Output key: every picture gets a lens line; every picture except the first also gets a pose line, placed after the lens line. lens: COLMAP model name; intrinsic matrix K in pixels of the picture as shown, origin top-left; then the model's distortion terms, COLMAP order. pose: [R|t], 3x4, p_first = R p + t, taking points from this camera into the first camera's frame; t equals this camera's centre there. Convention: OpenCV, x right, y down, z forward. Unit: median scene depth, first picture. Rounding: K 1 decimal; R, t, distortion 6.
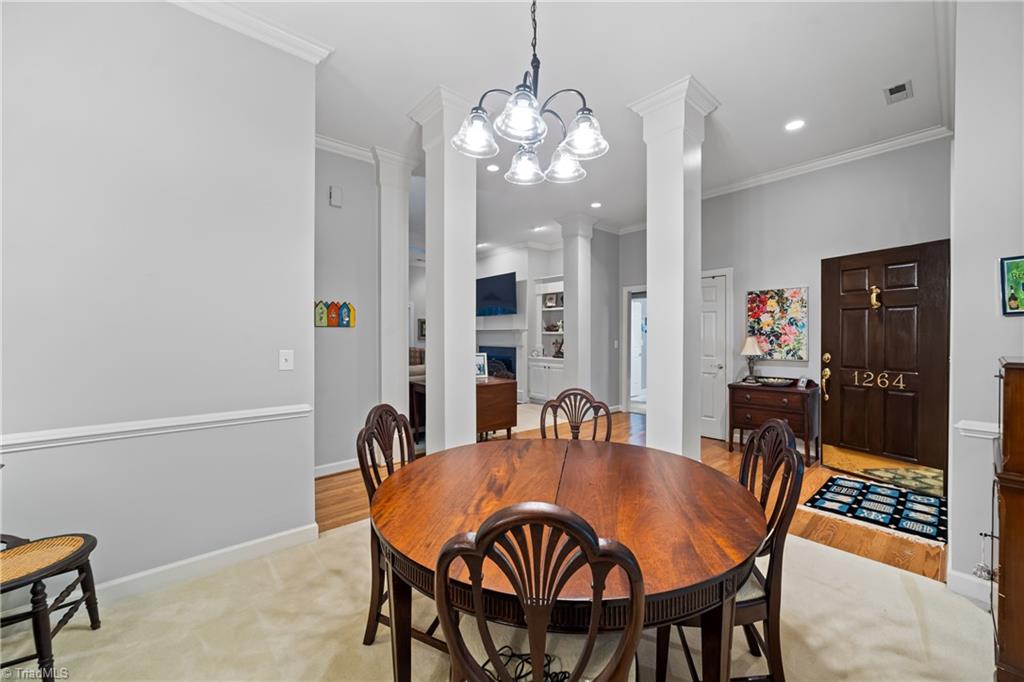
lens RADIAL K [[394.9, 0, 522.2], [0, 394.9, 341.2], [0, 0, 1]] dist [-0.022337, 0.007418]
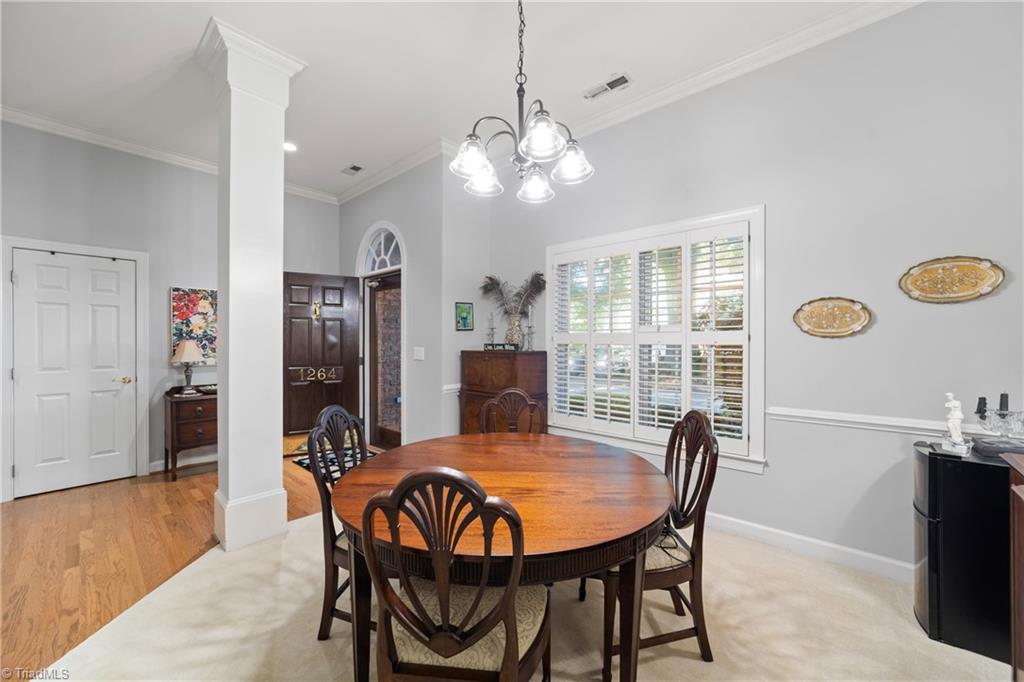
lens RADIAL K [[387.6, 0, 514.3], [0, 387.6, 344.9], [0, 0, 1]] dist [-0.020485, 0.007474]
pose [[-0.109218, -0.010802, 0.993959, -0.341989], [0.008353, 0.999896, 0.011784, -0.006138], [-0.993983, 0.009590, -0.109116, 0.383817]]
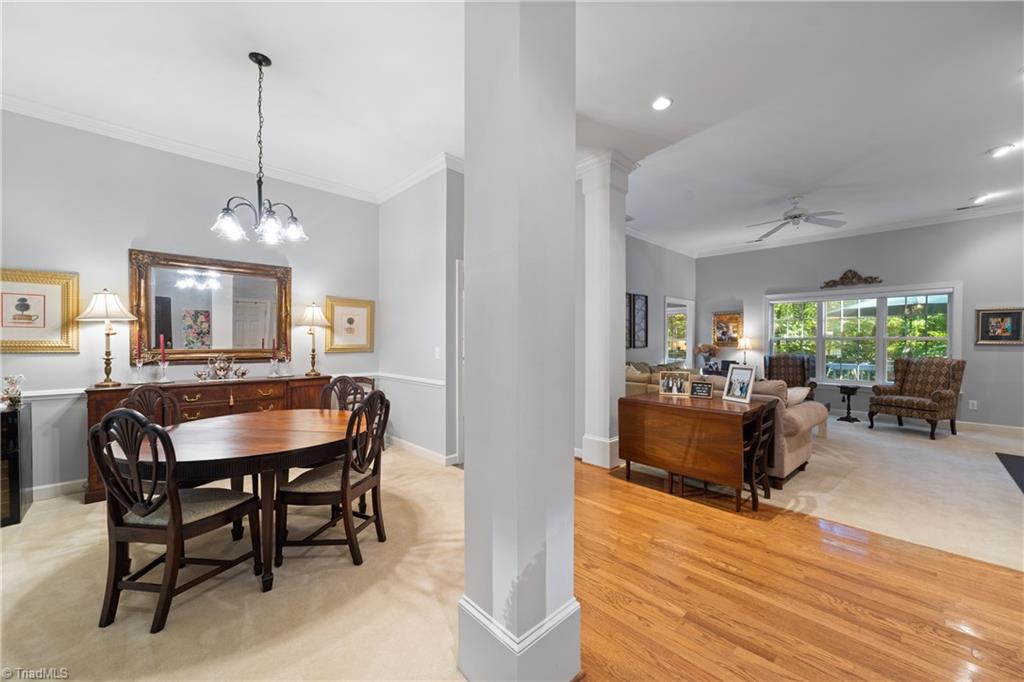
lens RADIAL K [[394.9, 0, 522.2], [0, 394.9, 341.2], [0, 0, 1]] dist [-0.022337, 0.007418]
pose [[0.033585, 0.001278, -0.999435, 0.618300], [-0.012064, 0.999927, 0.000873, -0.009602], [0.999363, 0.012028, 0.033598, 0.711141]]
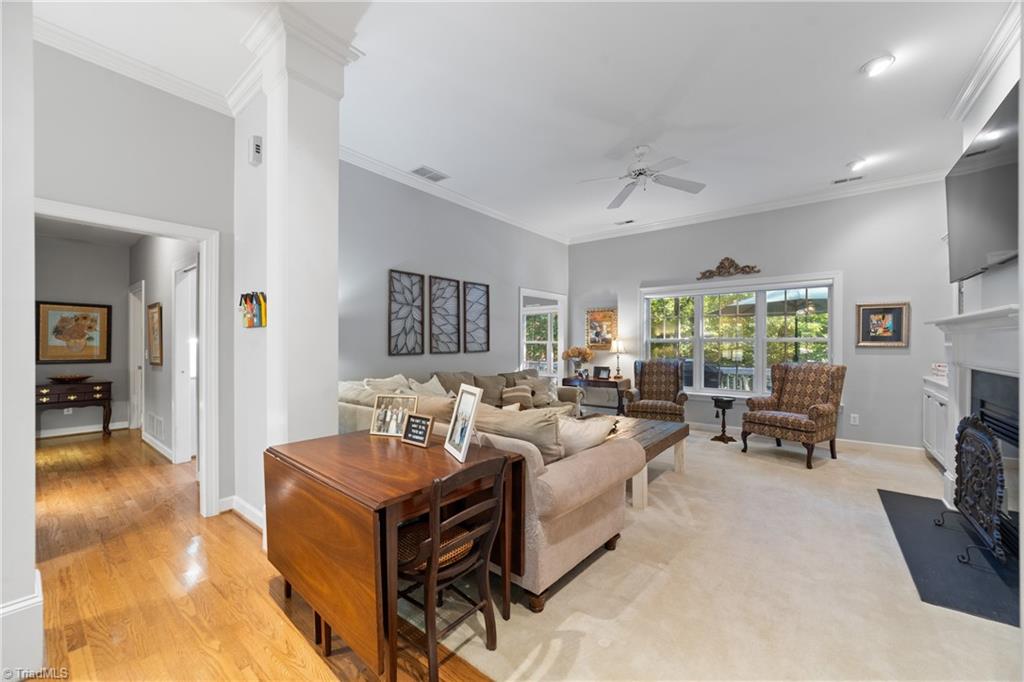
lens RADIAL K [[394.9, 0, 522.2], [0, 394.9, 341.2], [0, 0, 1]] dist [-0.022337, 0.007418]
pose [[0.176560, -0.006788, -0.984266, 0.286946], [-0.009897, 0.999913, -0.008671, -0.012020], [0.984240, 0.011272, 0.176477, 1.147474]]
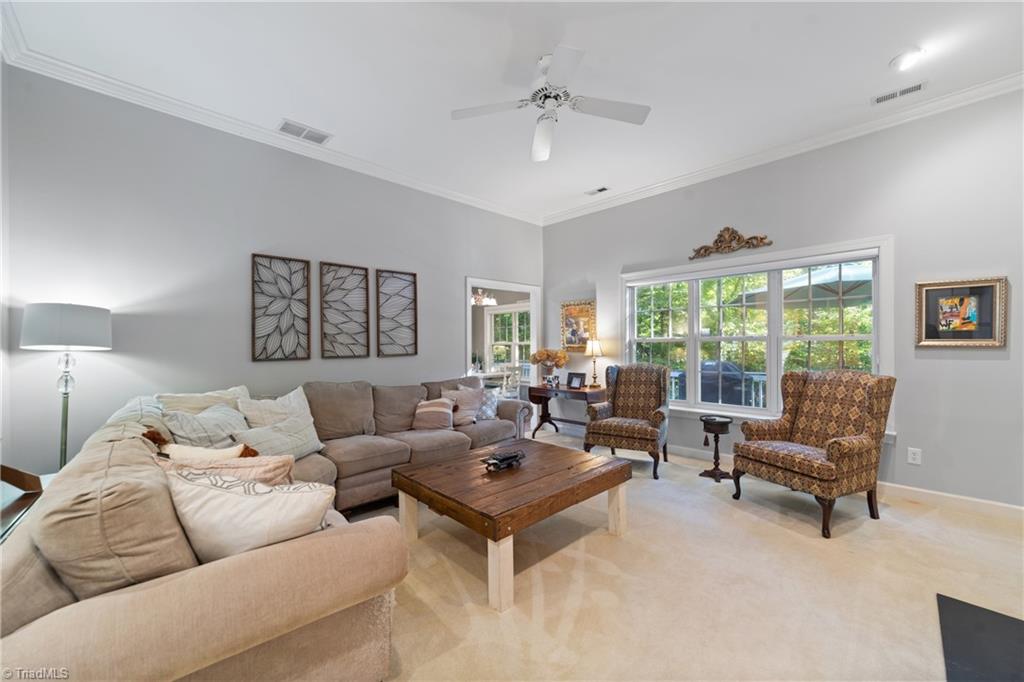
lens RADIAL K [[394.9, 0, 522.2], [0, 394.9, 341.2], [0, 0, 1]] dist [-0.022337, 0.007418]
pose [[0.045372, -0.009026, -0.998929, 0.075077], [-0.004136, 0.999949, -0.009223, -0.016428], [0.998962, 0.004550, 0.045332, 1.483282]]
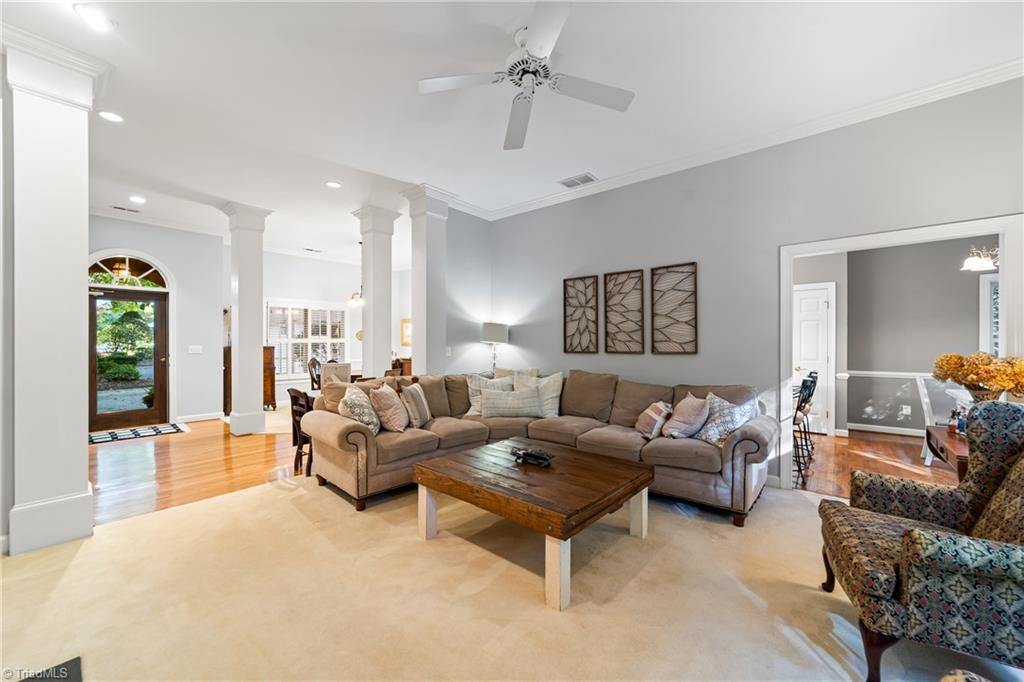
lens RADIAL K [[393.7, 0, 518.6], [0, 393.7, 343.3], [0, 0, 1]] dist [-0.022383, 0.007293]
pose [[-0.990942, -0.001300, -0.134285, -0.420563], [-0.003208, 0.999897, 0.013991, -0.024101], [0.134253, 0.014295, -0.990844, 2.080805]]
